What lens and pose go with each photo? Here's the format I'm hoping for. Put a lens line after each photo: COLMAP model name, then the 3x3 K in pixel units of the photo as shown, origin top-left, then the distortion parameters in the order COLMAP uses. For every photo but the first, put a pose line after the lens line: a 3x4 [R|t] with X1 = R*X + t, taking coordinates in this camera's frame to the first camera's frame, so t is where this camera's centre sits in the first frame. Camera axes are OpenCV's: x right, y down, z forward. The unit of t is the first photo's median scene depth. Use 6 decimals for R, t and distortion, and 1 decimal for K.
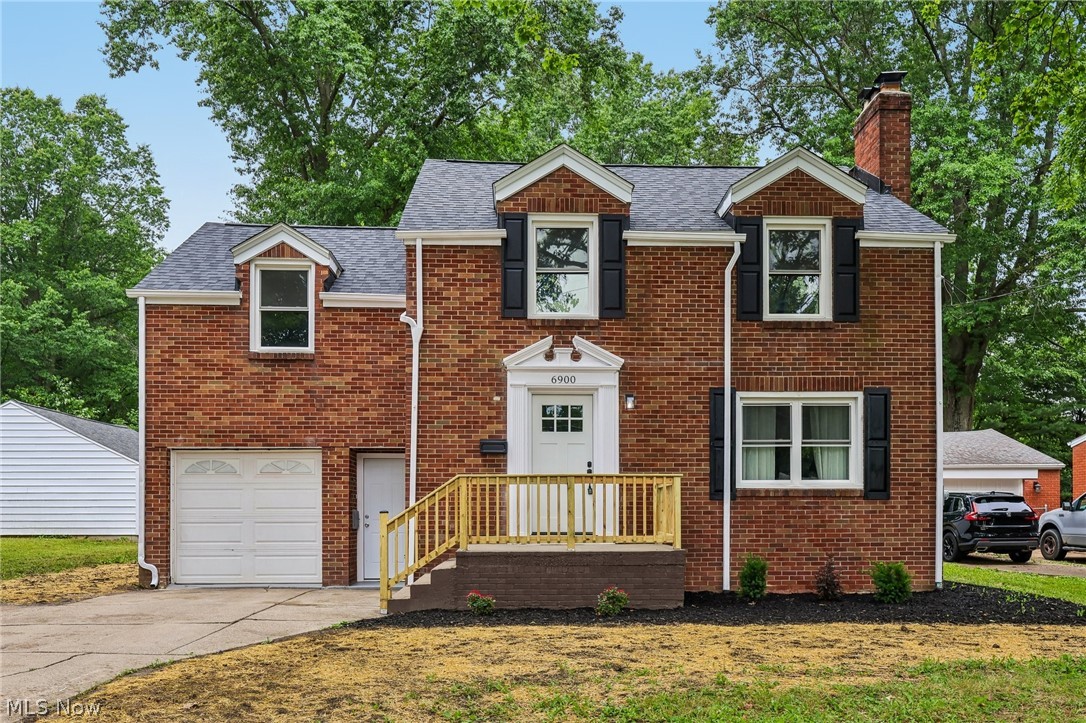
lens RADIAL K [[908.0, 0, 505.4], [0, 908.0, 386.8], [0, 0, 1]] dist [-0.015673, 0.016913]
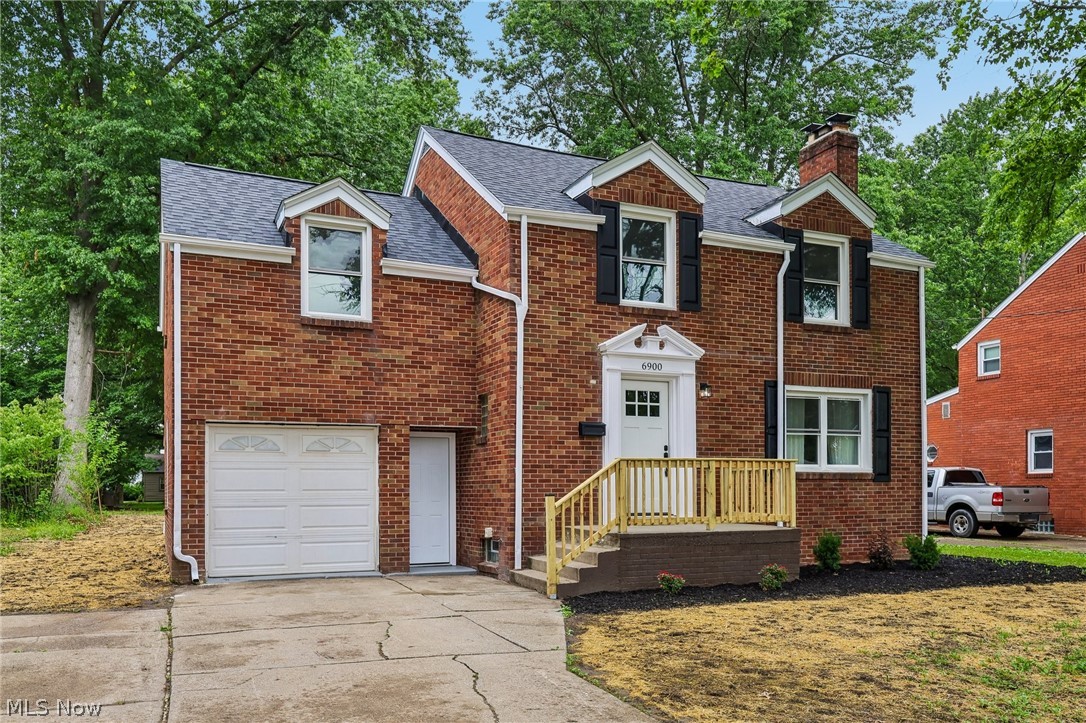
lens RADIAL K [[908.0, 0, 539.9], [0, 908.0, 361.8], [0, 0, 1]] dist [-0.015673, 0.016913]
pose [[0.923000, 0.051924, 0.381281, -0.441531], [-0.051152, 0.998617, -0.012166, 0.005841], [-0.381385, -0.008274, 0.924379, 0.083822]]
